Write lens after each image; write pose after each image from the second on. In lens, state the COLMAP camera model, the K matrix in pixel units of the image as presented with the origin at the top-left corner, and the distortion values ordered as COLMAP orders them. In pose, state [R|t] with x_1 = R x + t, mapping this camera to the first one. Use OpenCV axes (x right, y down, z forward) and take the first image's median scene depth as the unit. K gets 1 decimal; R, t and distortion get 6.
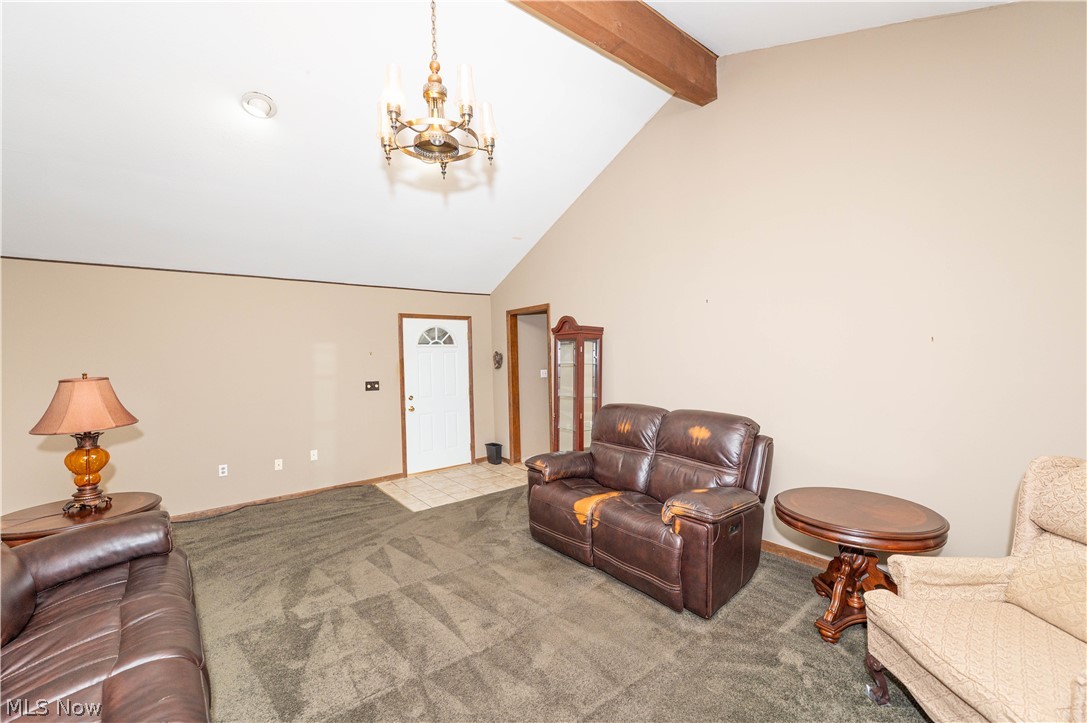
lens RADIAL K [[424.5, 0, 549.8], [0, 424.5, 364.3], [0, 0, 1]] dist [-0.000515, -0.000270]
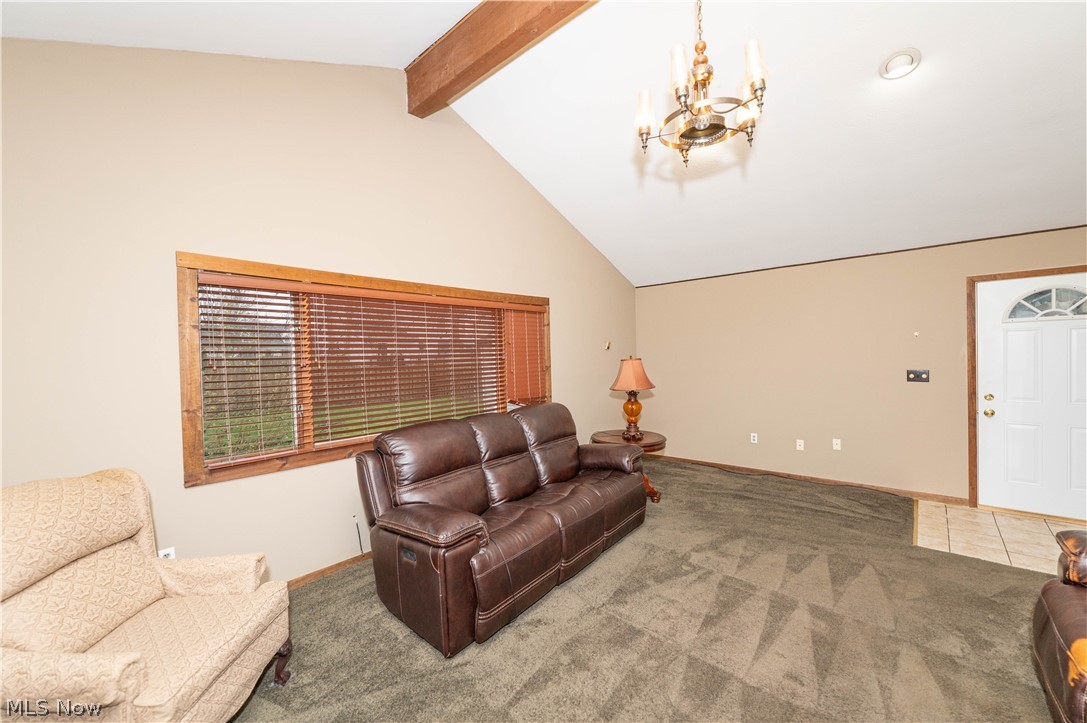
lens RADIAL K [[429.1, 0, 540.5], [0, 429.1, 362.6], [0, 0, 1]] dist [-0.000091, 0.000021]
pose [[0.181212, 0.039908, -0.982634, 0.388126], [0.006990, 0.999099, 0.041866, -0.019138], [0.983419, -0.014455, 0.180770, 0.270065]]
